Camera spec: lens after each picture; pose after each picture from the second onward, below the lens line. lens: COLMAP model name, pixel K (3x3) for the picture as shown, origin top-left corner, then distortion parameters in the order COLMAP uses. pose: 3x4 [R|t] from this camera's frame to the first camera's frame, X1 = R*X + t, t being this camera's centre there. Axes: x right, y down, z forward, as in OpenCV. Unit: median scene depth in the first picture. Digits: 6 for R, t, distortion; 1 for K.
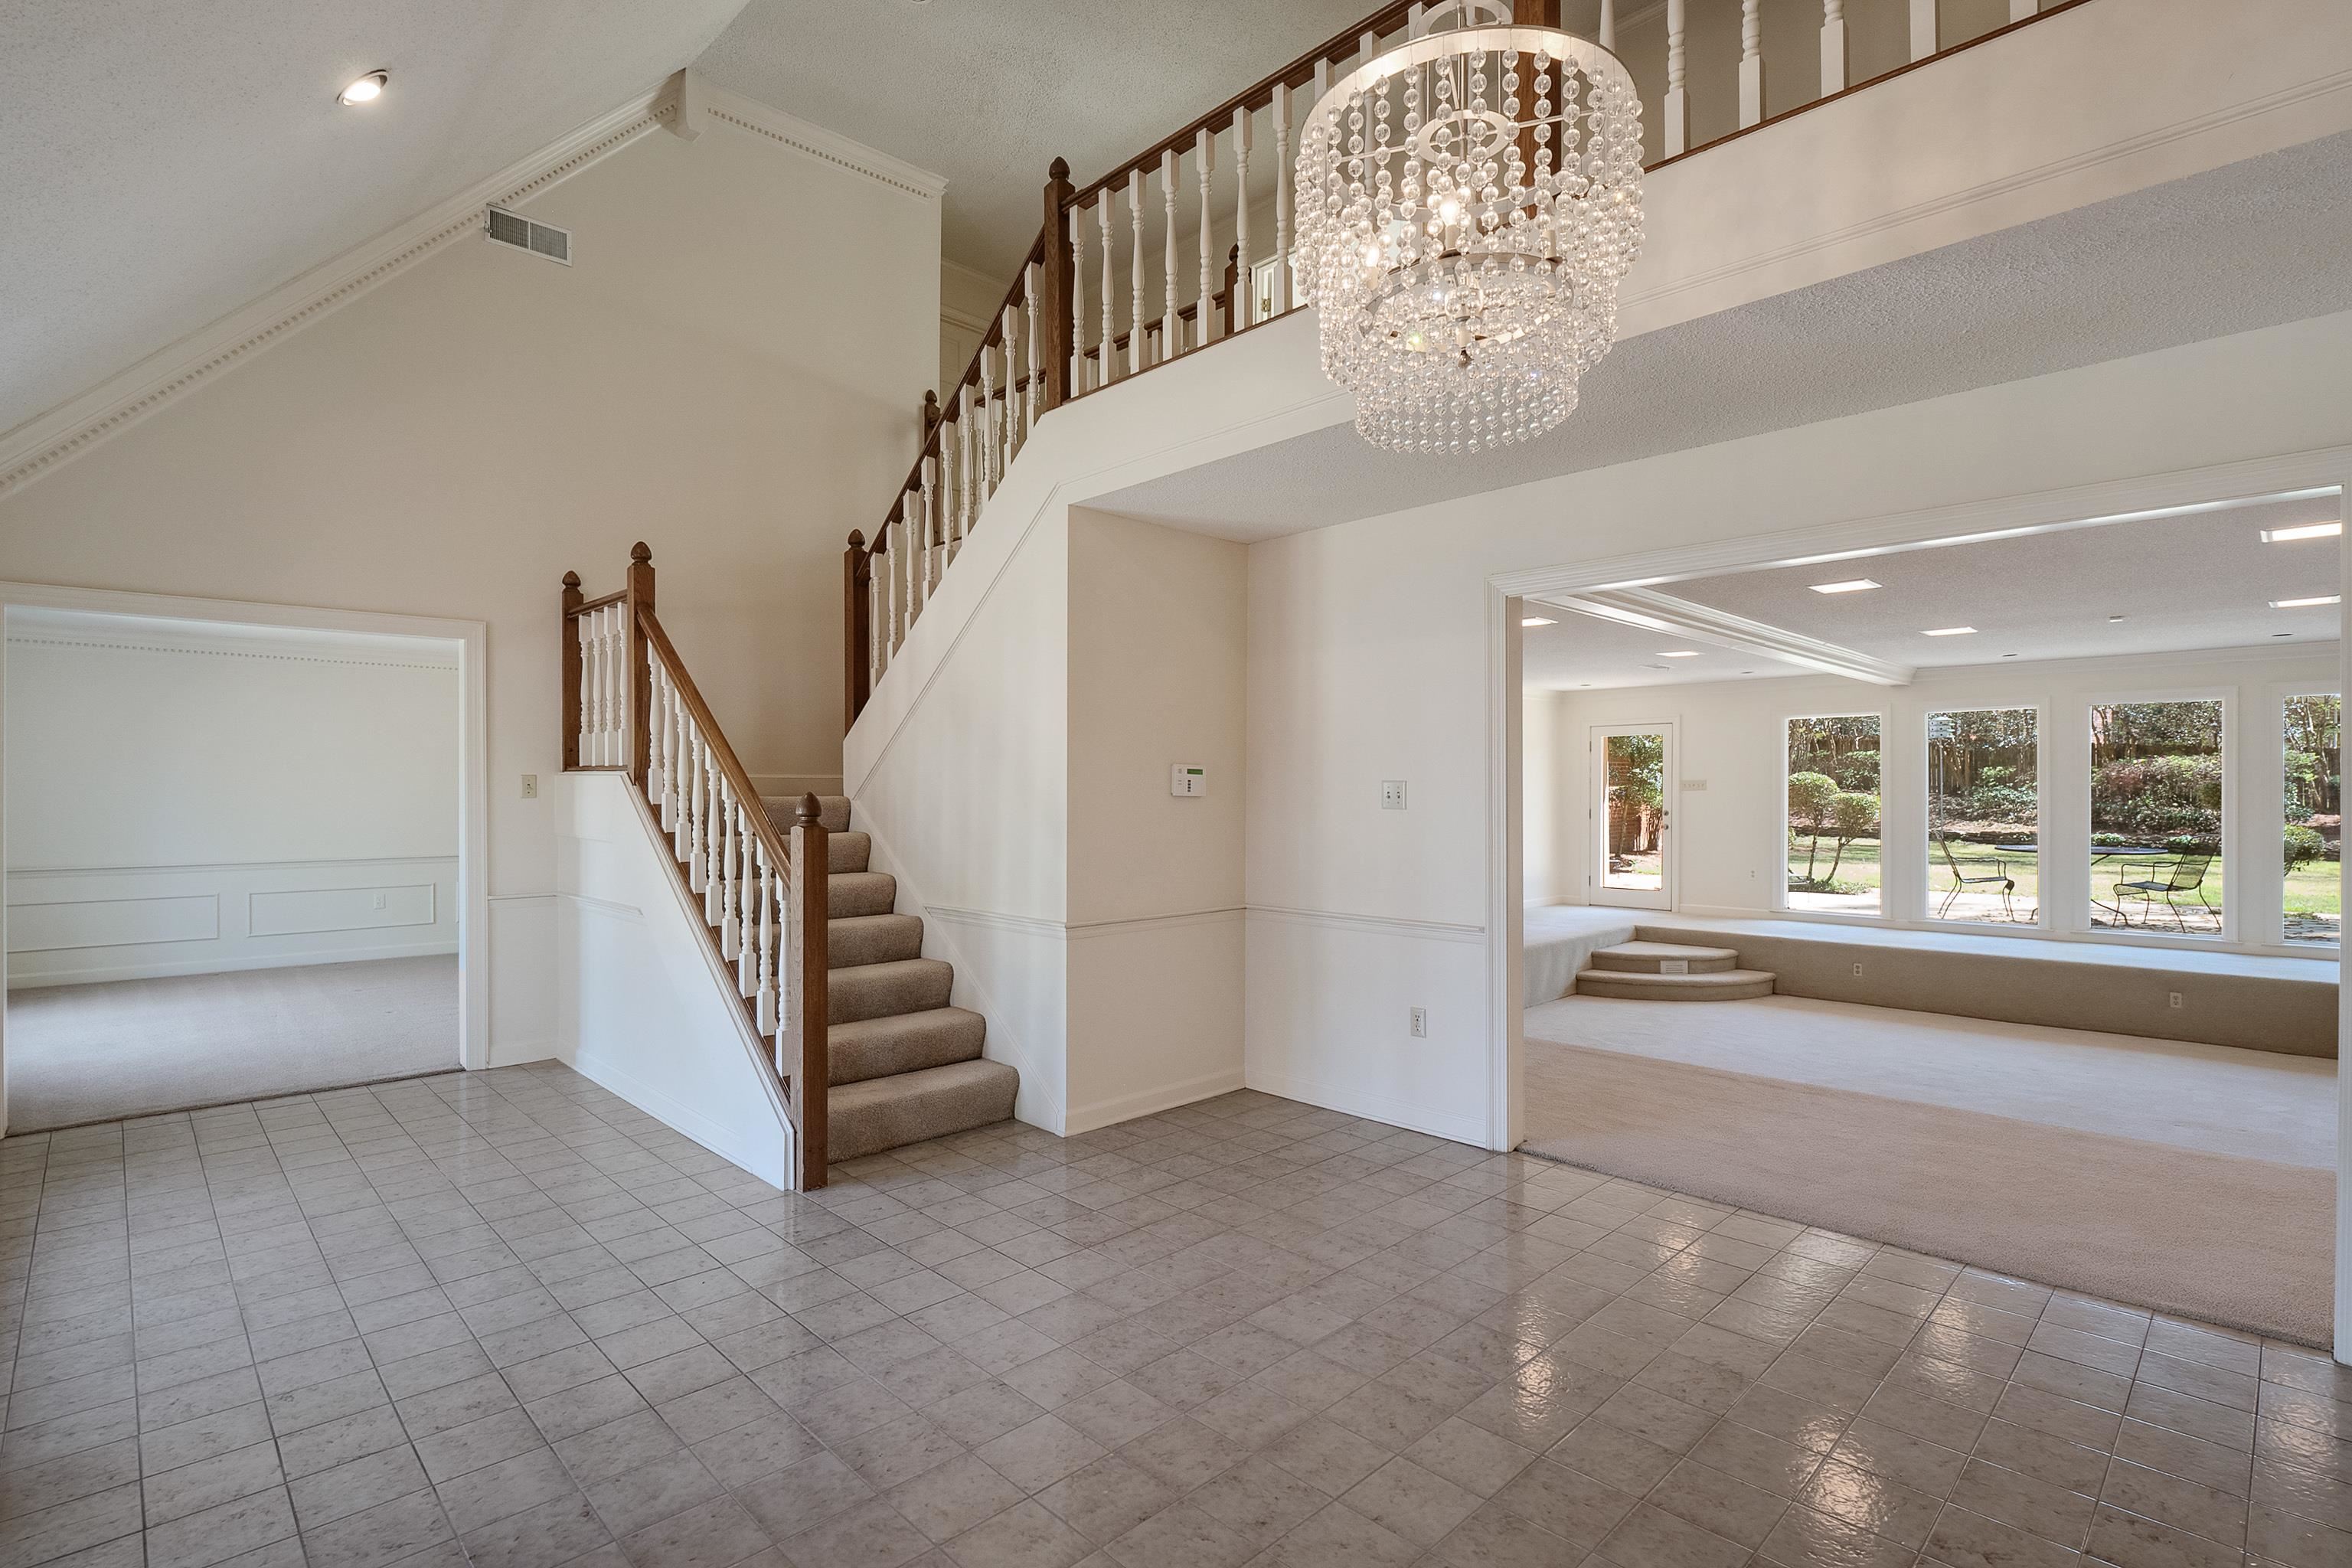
lens RADIAL K [[1102.6, 0, 1175.0], [0, 1102.6, 782.2], [0, 0, 1]] dist [-0.021688, 0.000066]
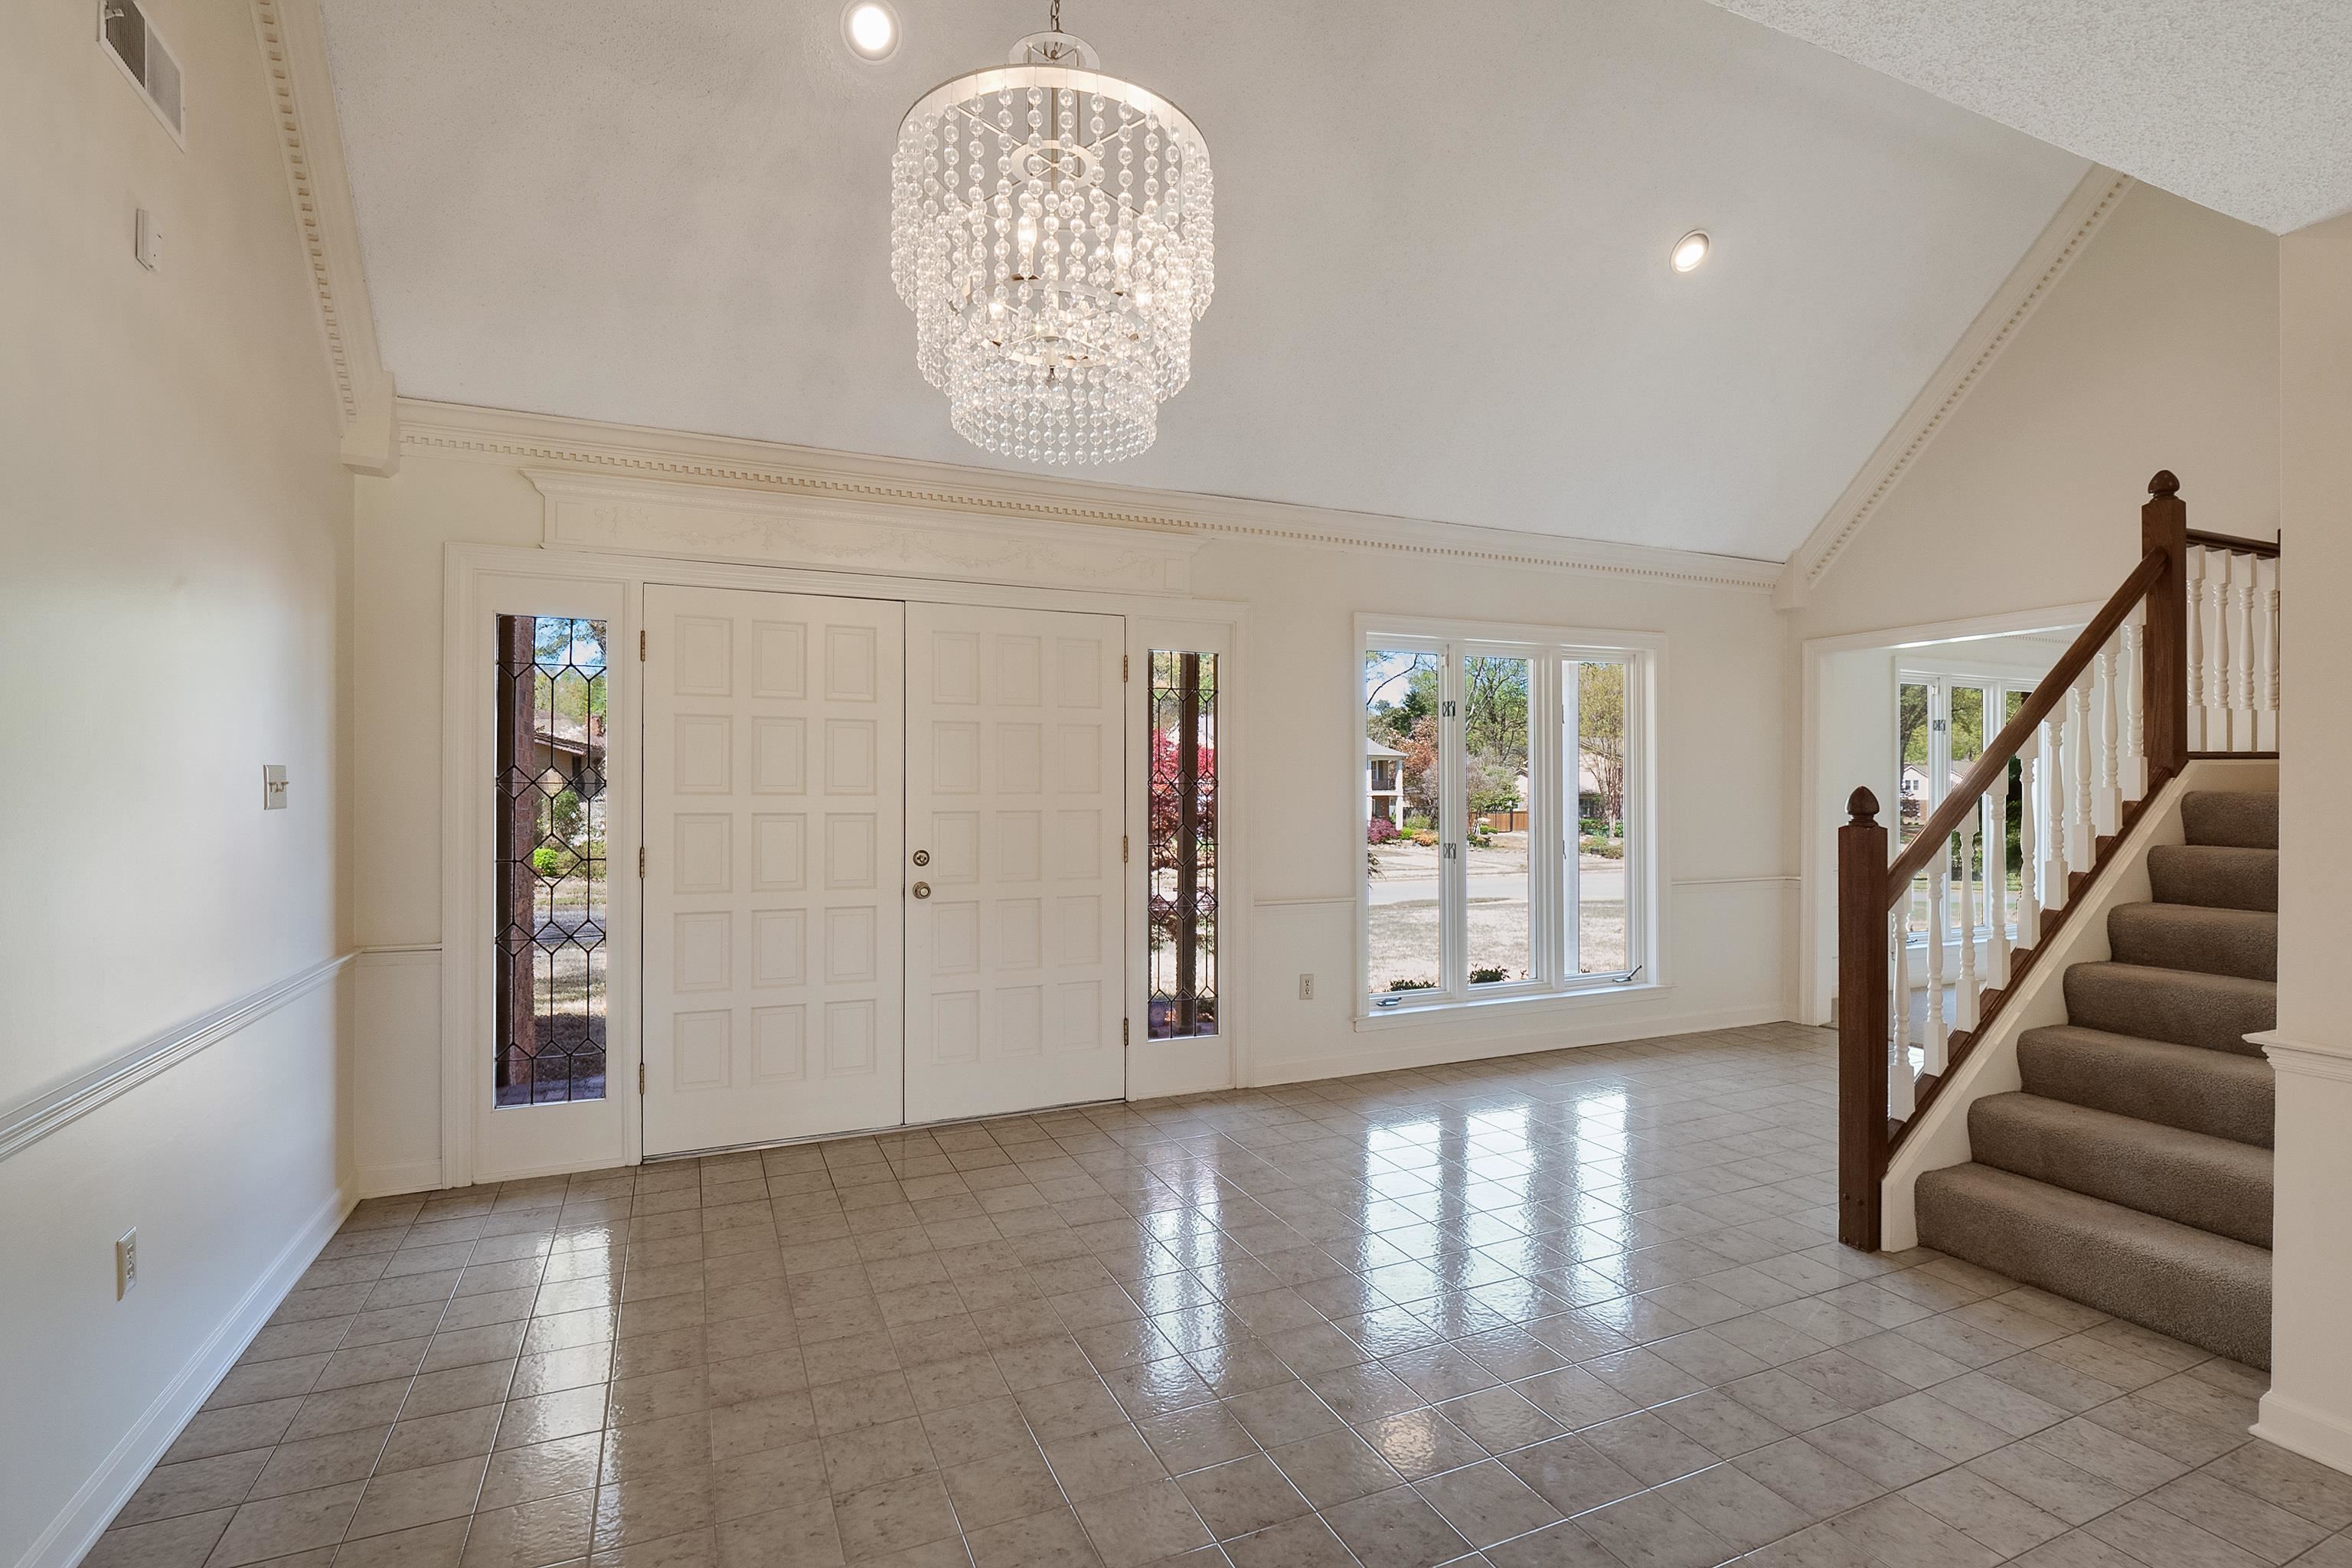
lens RADIAL K [[1102.6, 0, 1175.0], [0, 1102.6, 782.2], [0, 0, 1]] dist [-0.021688, 0.000066]
pose [[-0.347784, -0.001299, -0.937574, 0.655671], [0.008693, 0.999952, -0.004610, 0.004688], [0.937534, -0.009753, -0.347756, 0.795693]]
